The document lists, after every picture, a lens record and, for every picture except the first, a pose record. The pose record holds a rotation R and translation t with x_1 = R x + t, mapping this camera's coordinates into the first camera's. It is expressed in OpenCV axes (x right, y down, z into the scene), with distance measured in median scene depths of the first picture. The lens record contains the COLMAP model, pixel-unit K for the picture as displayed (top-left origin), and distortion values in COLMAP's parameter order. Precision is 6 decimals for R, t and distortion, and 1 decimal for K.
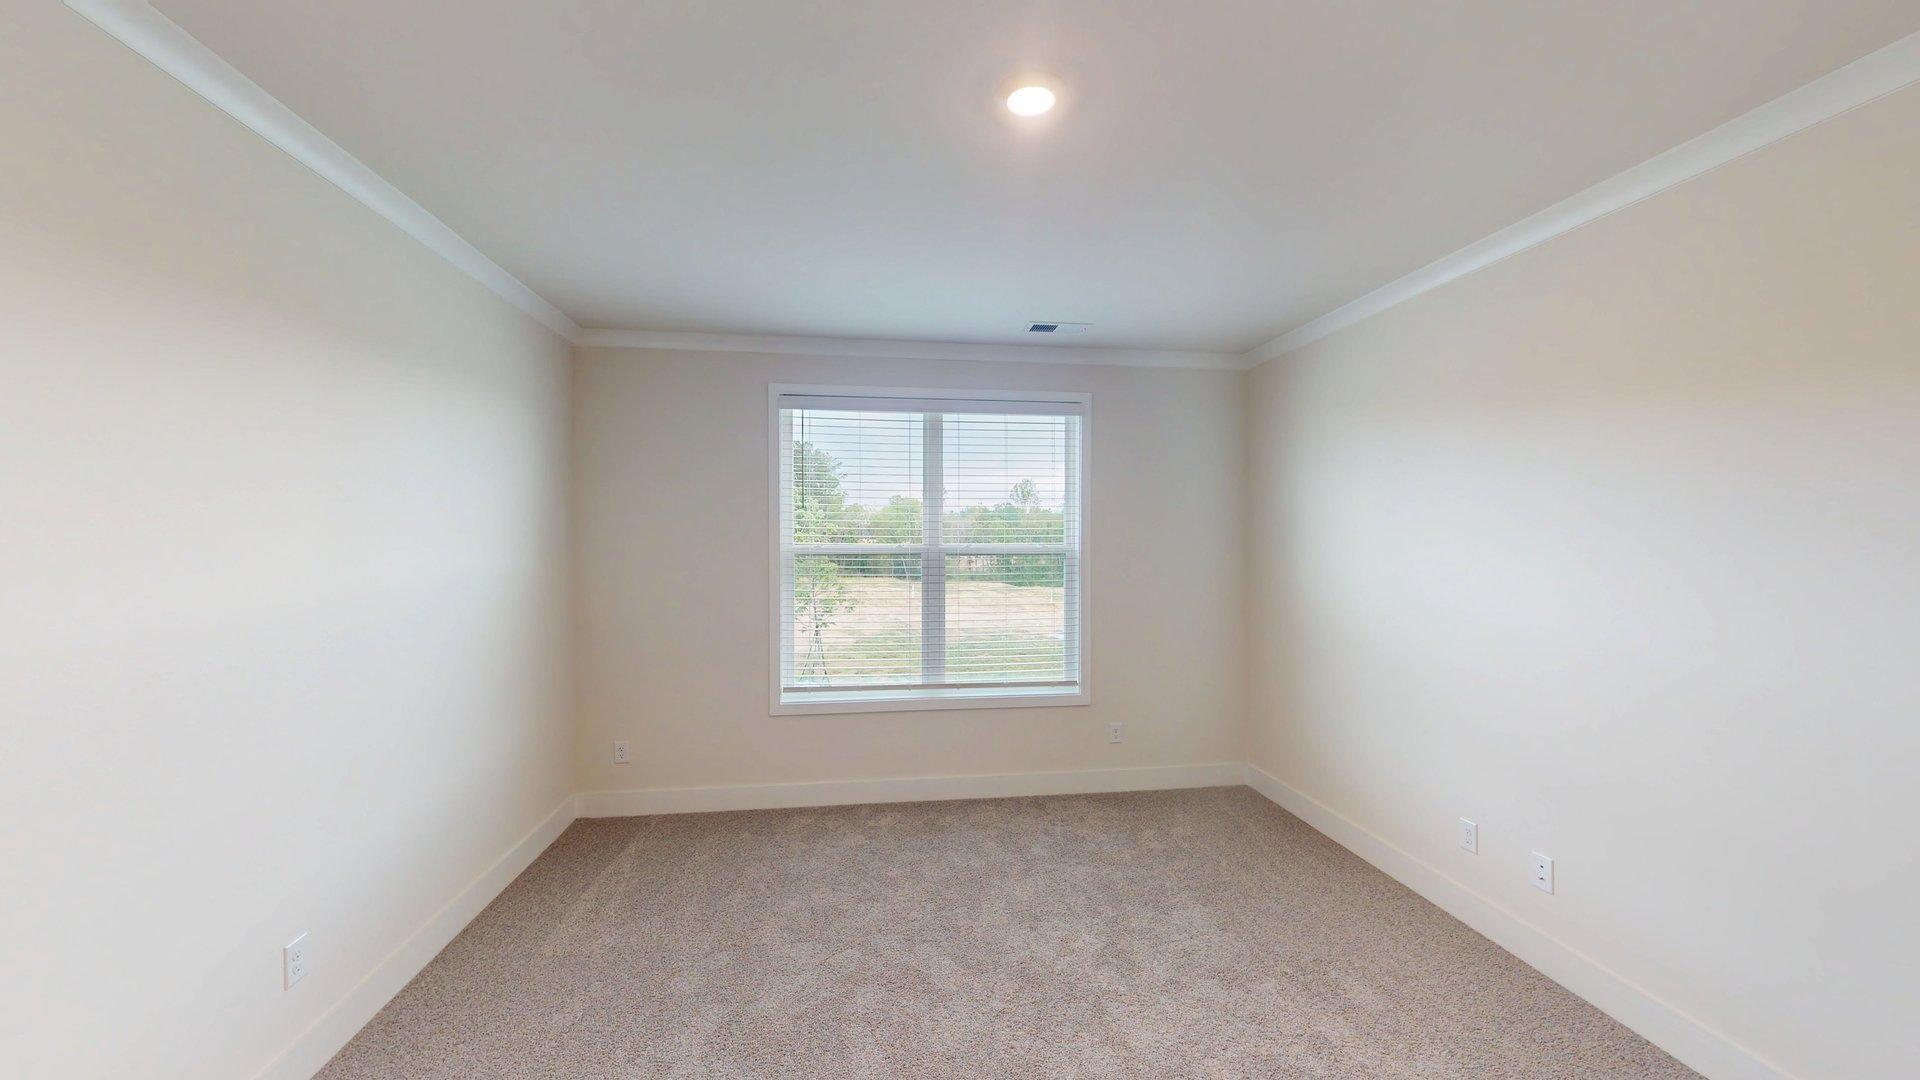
lens RADIAL K [[702.8, 0, 959.7], [0, 702.8, 541.9], [0, 0, 1]] dist [0.000066, -0.000405]
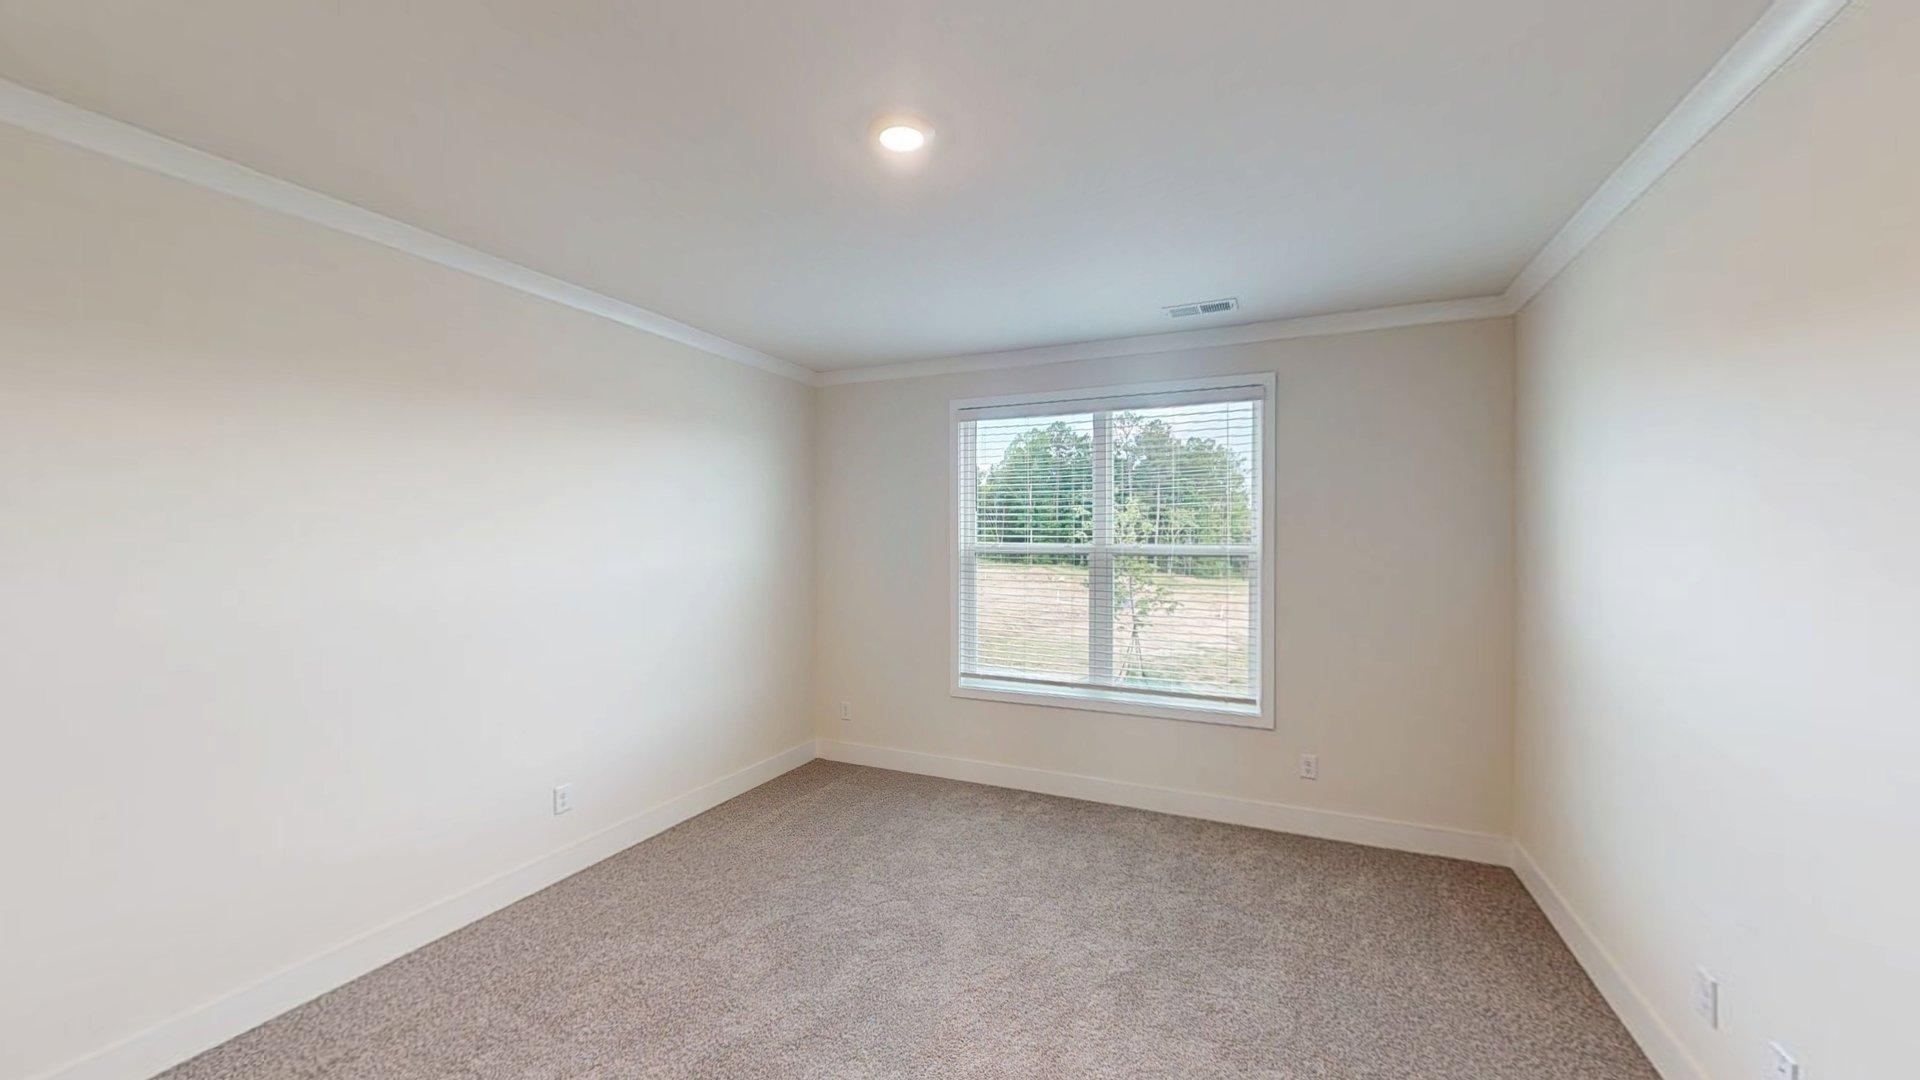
lens RADIAL K [[702.8, 0, 959.7], [0, 702.8, 541.9], [0, 0, 1]] dist [0.000066, -0.000405]
pose [[0.846823, 0.003326, -0.531865, 0.334432], [-0.003257, 0.999994, 0.001068, -0.000408], [0.531865, 0.000828, 0.846829, 0.054854]]
